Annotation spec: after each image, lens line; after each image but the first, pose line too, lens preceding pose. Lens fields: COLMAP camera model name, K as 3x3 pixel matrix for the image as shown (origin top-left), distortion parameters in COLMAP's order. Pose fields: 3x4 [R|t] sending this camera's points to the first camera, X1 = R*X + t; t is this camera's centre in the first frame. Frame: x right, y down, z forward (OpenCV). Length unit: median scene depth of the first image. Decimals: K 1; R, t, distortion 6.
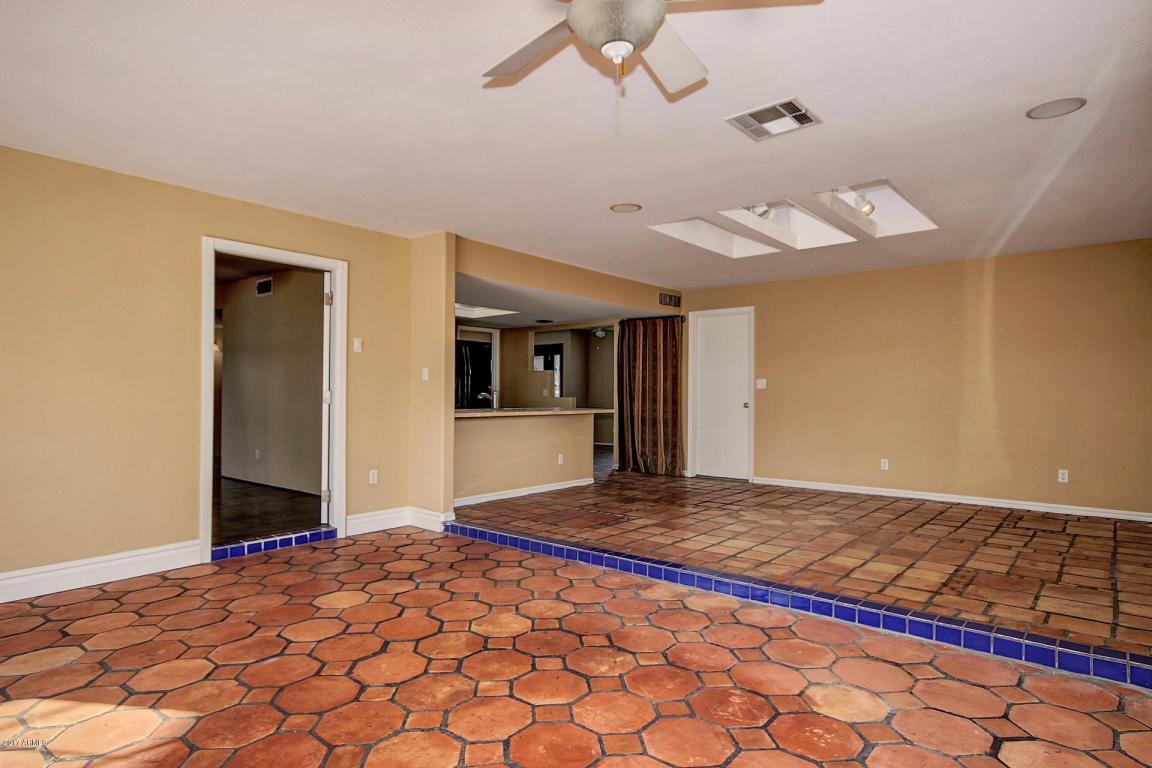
lens RADIAL K [[647.3, 0, 572.9], [0, 647.3, 382.2], [0, 0, 1]] dist [0.008281, 0.005635]
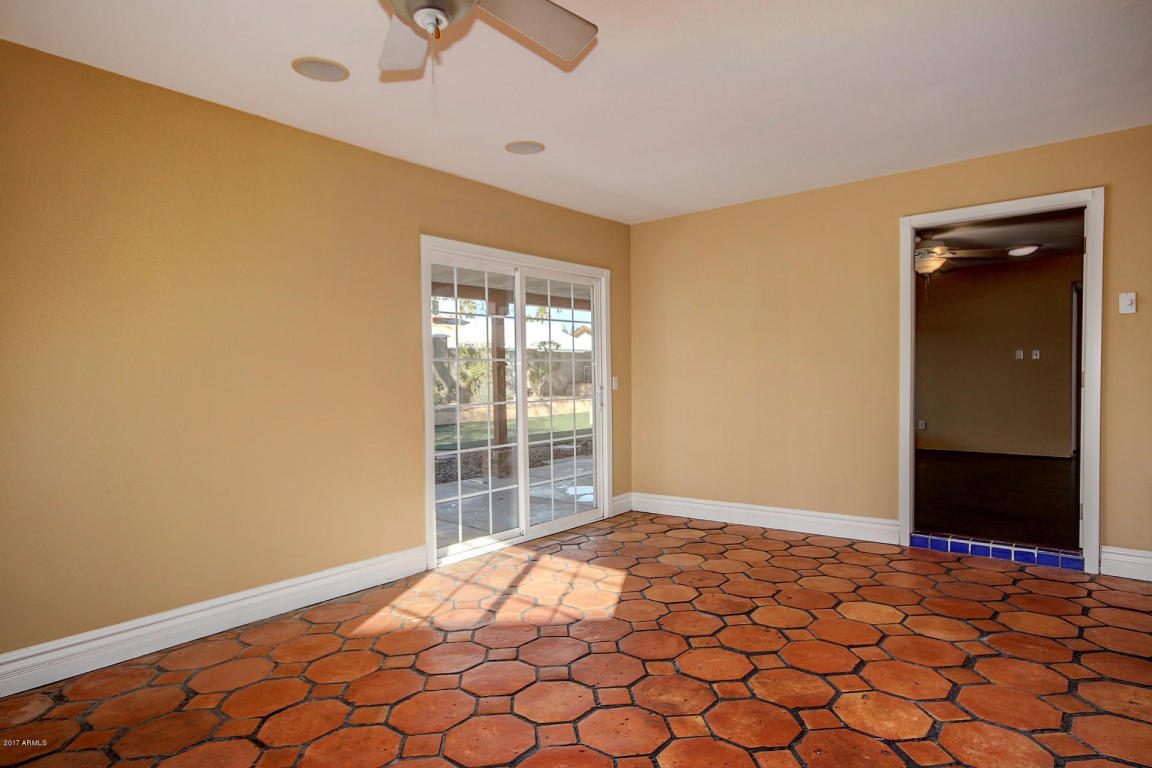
lens RADIAL K [[647.3, 0, 584.7], [0, 647.3, 395.0], [0, 0, 1]] dist [0.008281, 0.005635]
pose [[0.015808, 0.027100, -0.999508, 0.544547], [0.032479, 0.999091, 0.027602, 0.002734], [0.999347, -0.032899, 0.014913, 0.647371]]
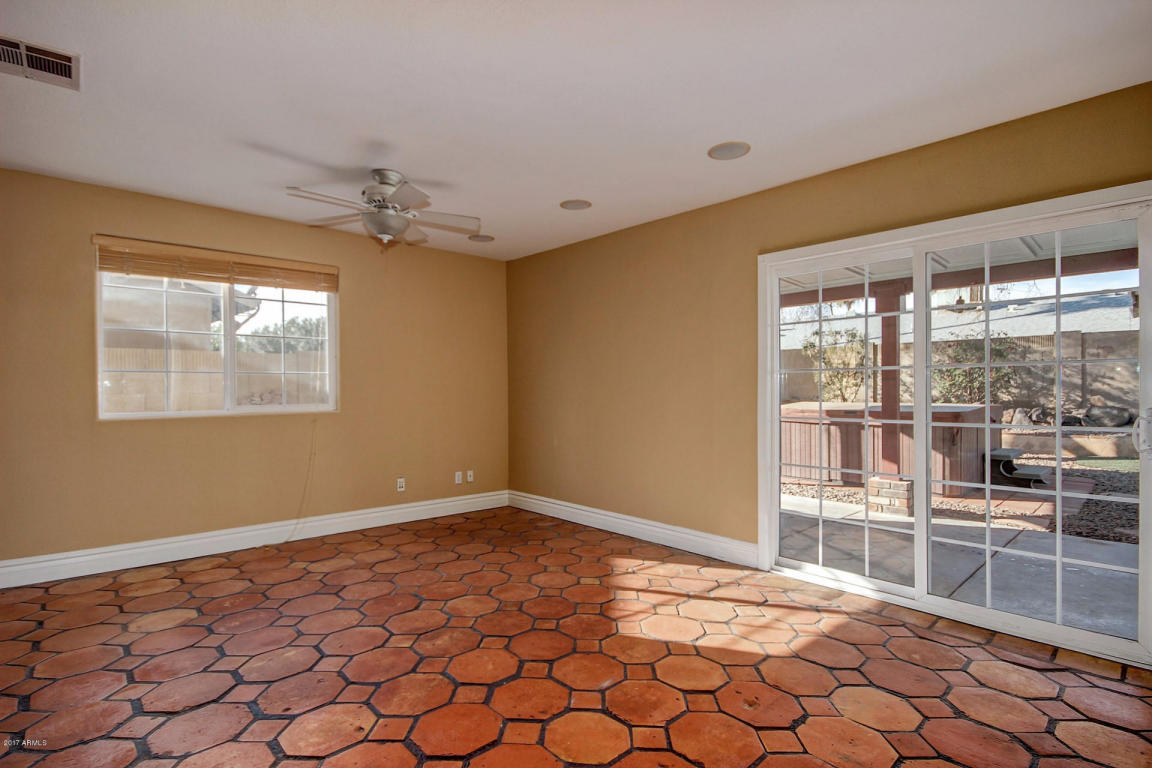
lens RADIAL K [[553.4, 0, 584.9], [0, 553.4, 390.1], [0, 0, 1]] dist [-0.001483, 0.001060]
pose [[-0.993965, -0.001566, 0.109682, -0.430165], [-0.003248, 0.999880, -0.015163, 0.014655], [-0.109645, -0.015427, -0.993851, 1.492830]]
